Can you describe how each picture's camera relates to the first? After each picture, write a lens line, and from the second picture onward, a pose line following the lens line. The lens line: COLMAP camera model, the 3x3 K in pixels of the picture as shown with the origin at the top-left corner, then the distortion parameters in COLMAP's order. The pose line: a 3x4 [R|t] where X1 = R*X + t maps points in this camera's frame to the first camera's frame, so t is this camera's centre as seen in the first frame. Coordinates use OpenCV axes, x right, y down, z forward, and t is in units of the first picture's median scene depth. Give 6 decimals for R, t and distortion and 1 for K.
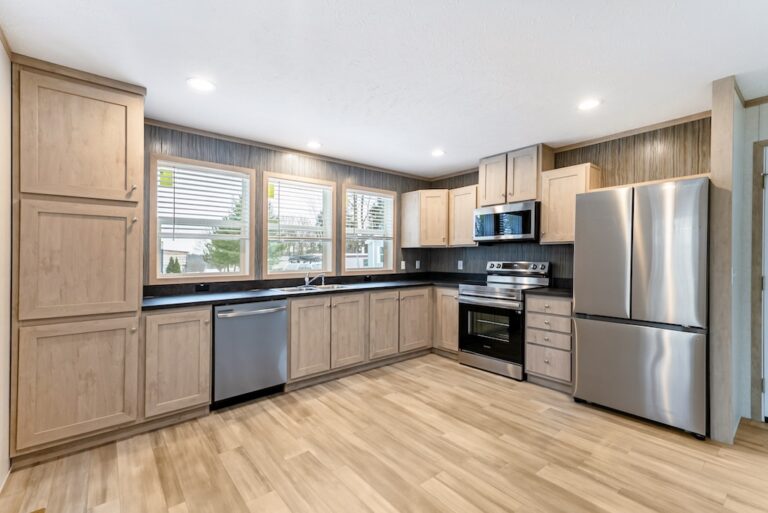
lens RADIAL K [[339.2, 0, 384.6], [0, 339.2, 250.5], [0, 0, 1]] dist [0.017061, 0.000150]
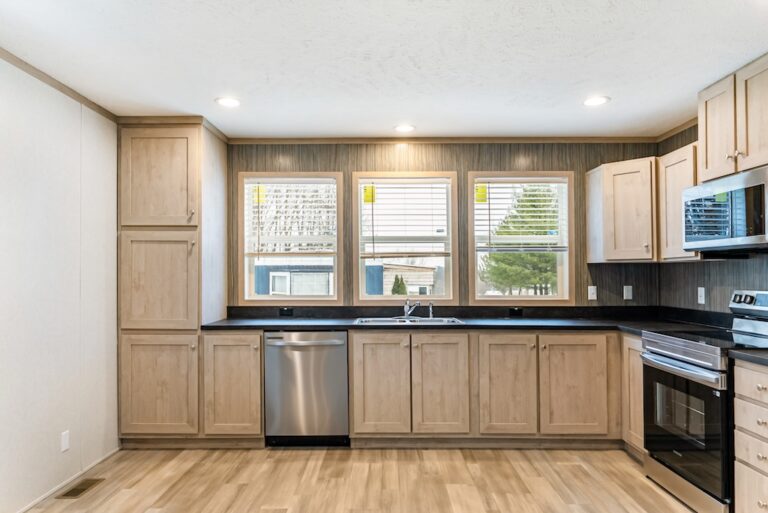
lens RADIAL K [[521.5, 0, 384.0], [0, 521.5, 256.5], [0, 0, 1]] dist [0.003017, 0.001264]
pose [[0.765583, -0.018034, -0.643084, 0.514918], [0.008100, 0.999798, -0.018394, -0.008811], [0.643286, 0.008874, 0.765575, 0.100107]]
